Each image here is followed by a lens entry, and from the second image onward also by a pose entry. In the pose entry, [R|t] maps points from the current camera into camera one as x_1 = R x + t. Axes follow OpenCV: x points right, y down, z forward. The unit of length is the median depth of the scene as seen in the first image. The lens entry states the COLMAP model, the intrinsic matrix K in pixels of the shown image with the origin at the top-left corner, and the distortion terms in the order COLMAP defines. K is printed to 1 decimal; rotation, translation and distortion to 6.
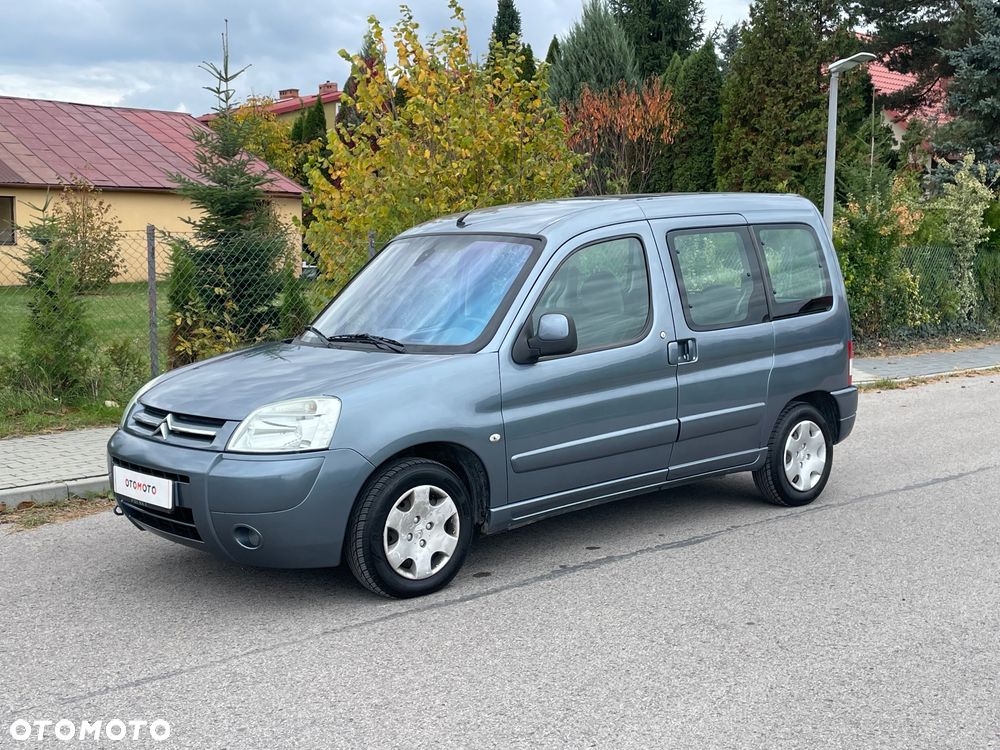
lens RADIAL K [[1293.1, 0, 506.5], [0, 1293.1, 436.1], [0, 0, 1]] dist [0.100764, 0.000000]
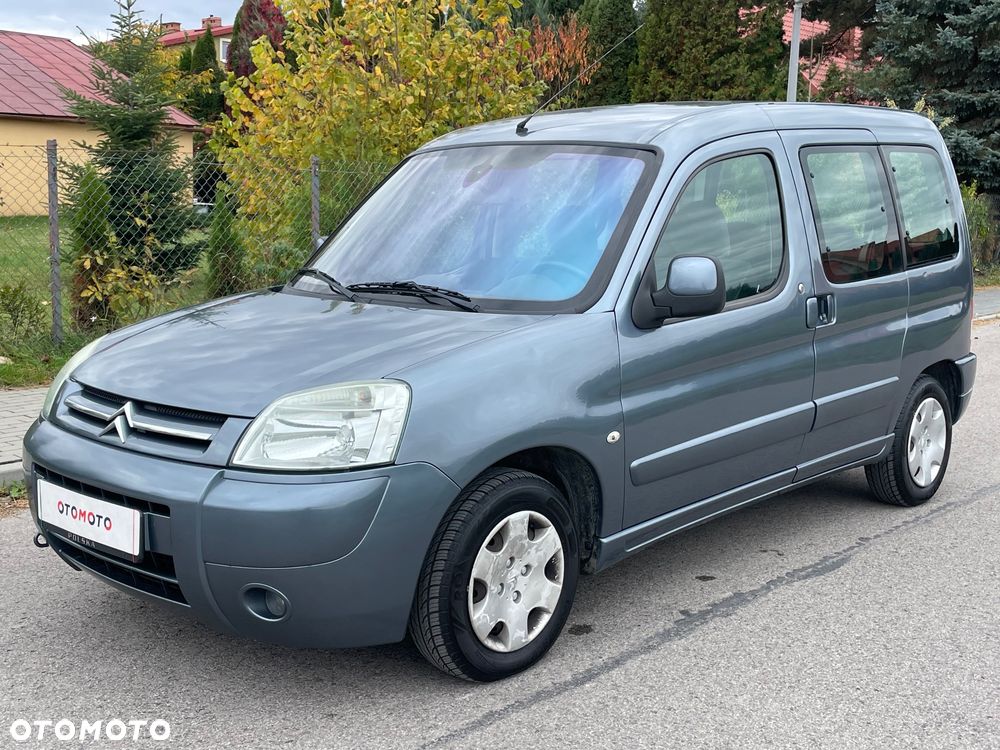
lens RADIAL K [[1227.5, 0, 499.3], [0, 1227.5, 398.0], [0, 0, 1]] dist [0.073885, 0.000000]
pose [[0.994483, 0.003006, 0.104850, -0.132211], [-0.004993, 0.999813, 0.018692, -0.029991], [-0.104774, -0.019112, 0.994312, 0.347135]]
